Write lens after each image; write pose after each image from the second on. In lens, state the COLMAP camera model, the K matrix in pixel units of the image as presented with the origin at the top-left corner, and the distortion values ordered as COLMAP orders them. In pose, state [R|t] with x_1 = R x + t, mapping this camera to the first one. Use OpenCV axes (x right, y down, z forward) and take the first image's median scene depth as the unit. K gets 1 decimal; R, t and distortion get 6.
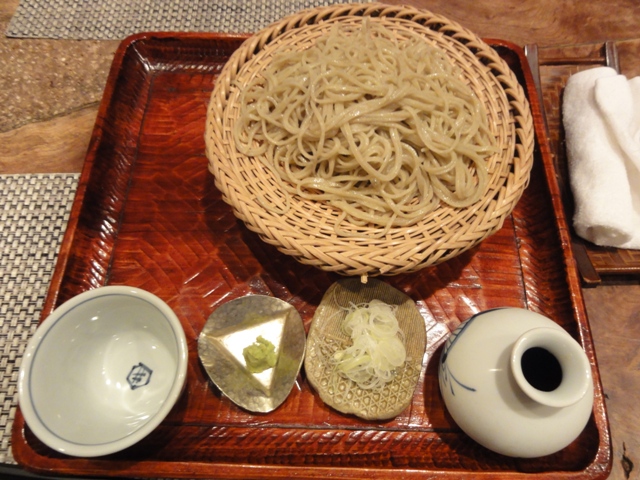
lens RADIAL K [[453.9, 0, 320.0], [0, 453.9, 240.0], [0, 0, 1]] dist [-0.004130, 0.000189]
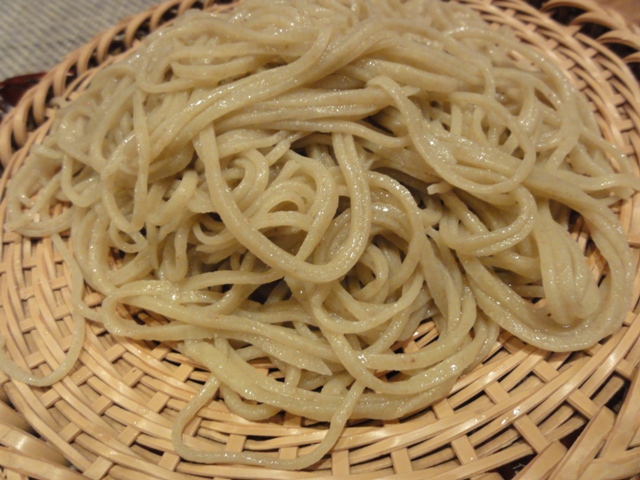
lens RADIAL K [[453.9, 0, 320.0], [0, 453.9, 240.0], [0, 0, 1]] dist [-0.004130, 0.000189]
pose [[0.991436, -0.057352, -0.117330, 0.189003], [0.032728, 0.978855, -0.201921, -0.095824], [0.126430, 0.196352, 0.972348, 0.688975]]
